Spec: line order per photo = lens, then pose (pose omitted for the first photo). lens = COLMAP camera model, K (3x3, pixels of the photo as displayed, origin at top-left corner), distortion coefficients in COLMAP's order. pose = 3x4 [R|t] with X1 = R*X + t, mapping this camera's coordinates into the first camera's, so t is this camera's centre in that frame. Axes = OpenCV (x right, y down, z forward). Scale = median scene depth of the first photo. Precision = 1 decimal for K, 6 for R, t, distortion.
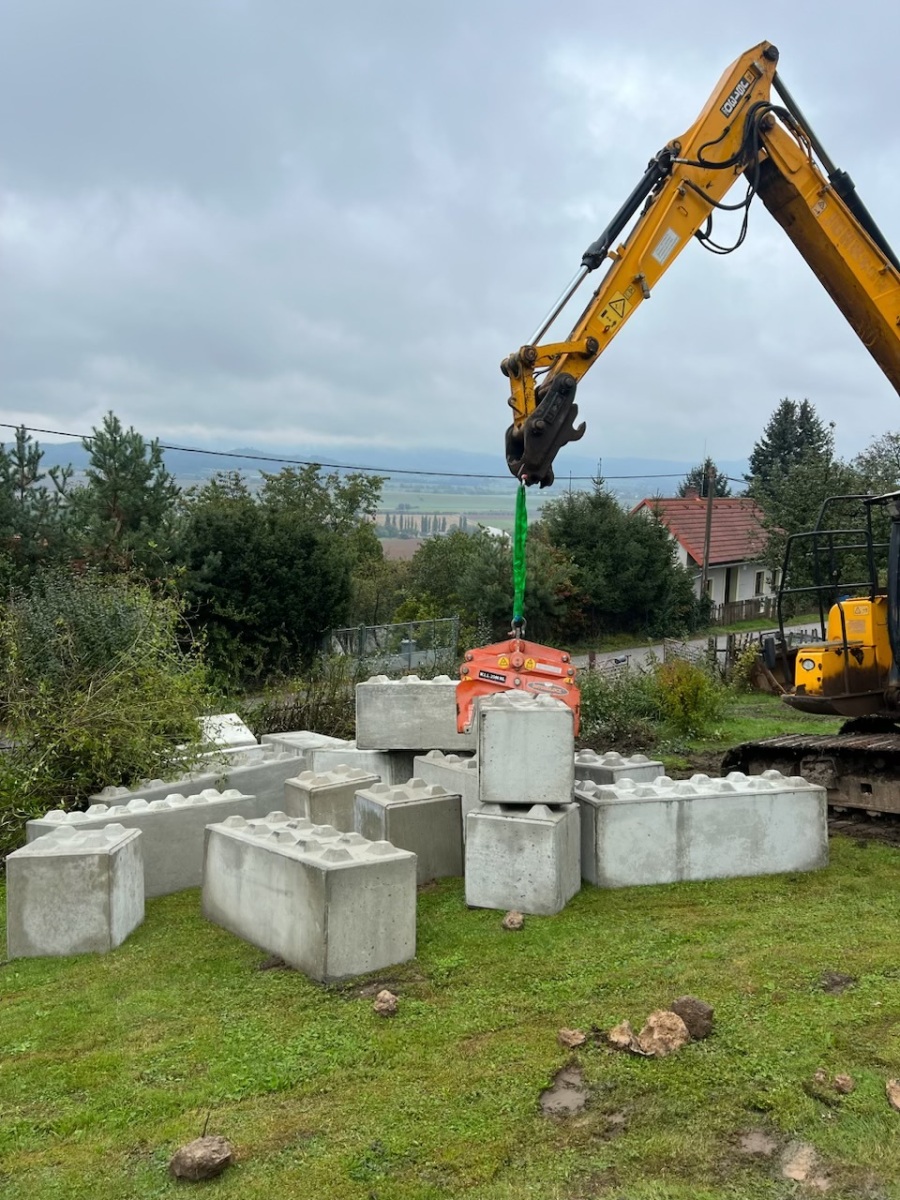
lens RADIAL K [[906.3, 0, 450.0], [0, 906.3, 600.0], [0, 0, 1]] dist [0.031866, -0.081707]
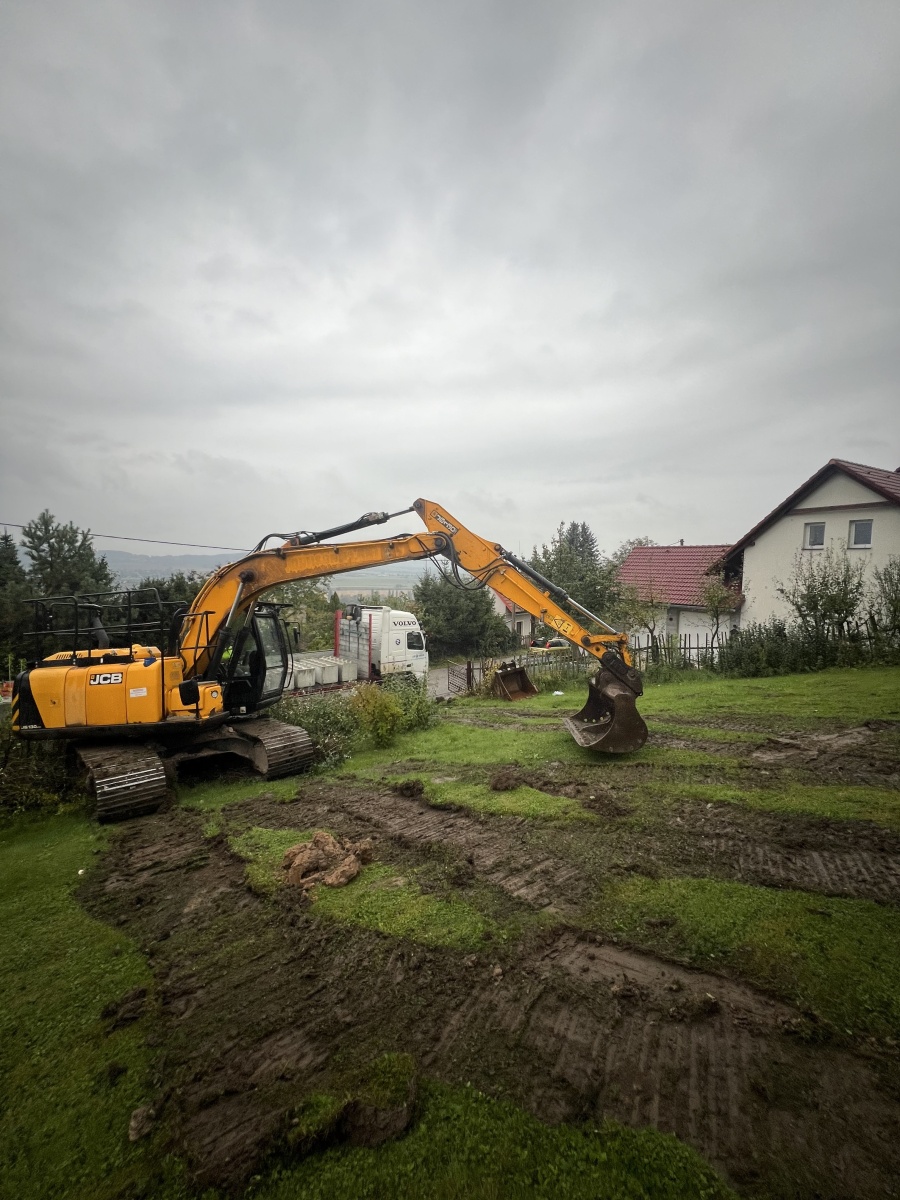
lens RADIAL K [[481.3, 0, 448.6], [0, 481.3, 595.9], [0, 0, 1]] dist [0.000397, -0.000071]
pose [[0.998342, -0.013422, 0.055967, 0.185698], [0.017851, 0.996683, -0.079395, -0.001137], [-0.054716, 0.080262, 0.995271, 0.188101]]
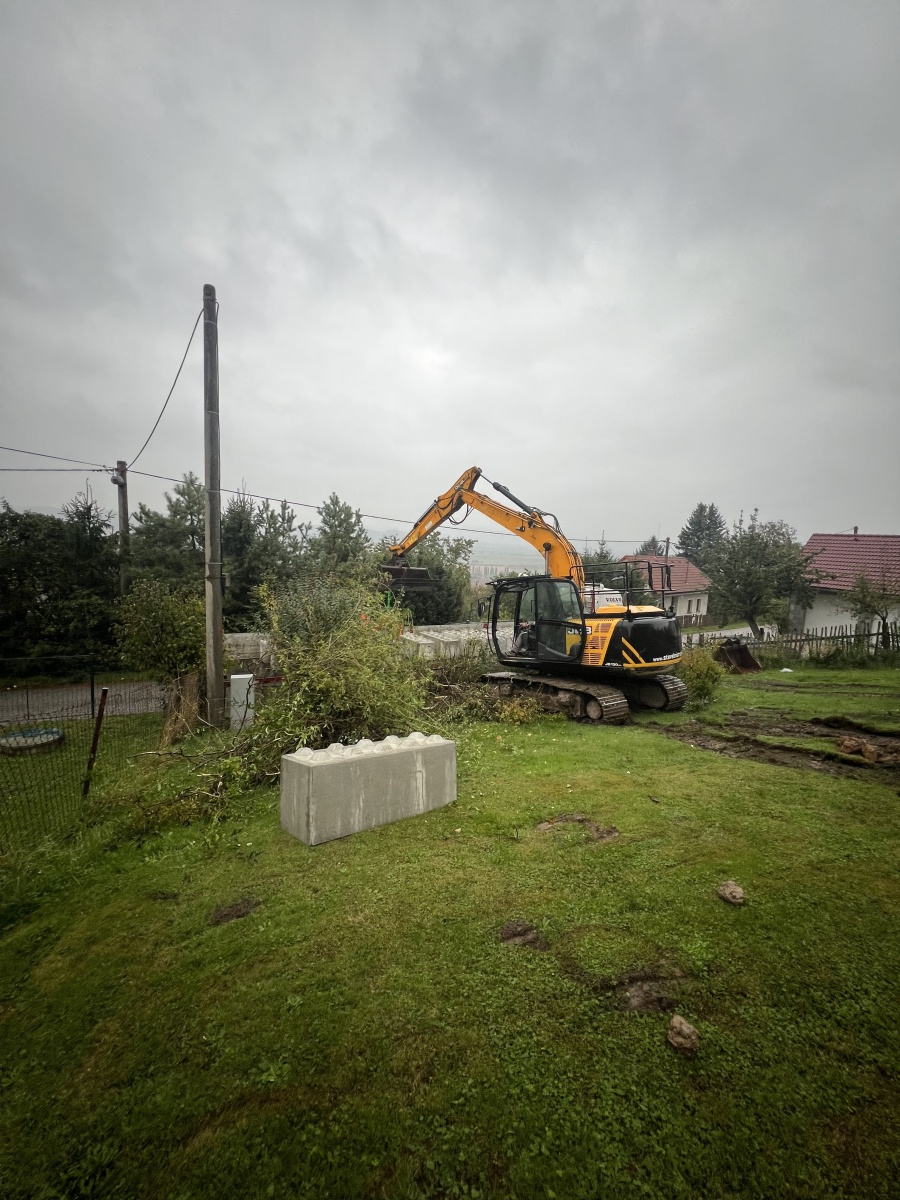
lens RADIAL K [[481.8, 0, 453.2], [0, 481.8, 602.2], [0, 0, 1]] dist [-0.007558, -0.000113]
pose [[0.995028, 0.033793, -0.093689, -0.043479], [-0.035401, 0.999252, -0.015554, 0.008177], [0.093093, 0.018793, 0.995480, 0.088205]]
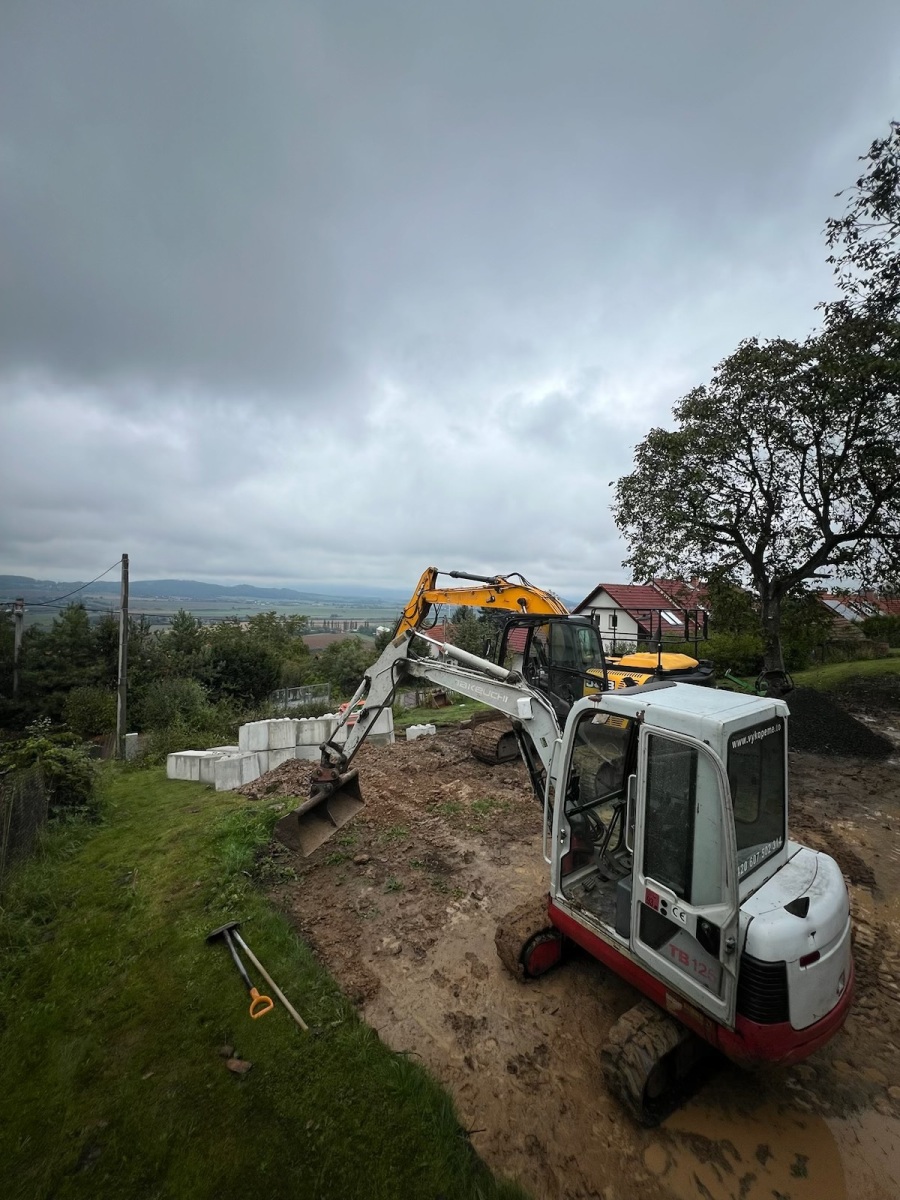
lens RADIAL K [[485.4, 0, 451.7], [0, 485.4, 596.8], [0, 0, 1]] dist [-0.001256, -0.000133]
pose [[0.982321, -0.001434, 0.187201, 0.103840], [0.027793, 0.990006, -0.138258, -0.024578], [-0.185132, 0.141016, 0.972543, -0.415306]]
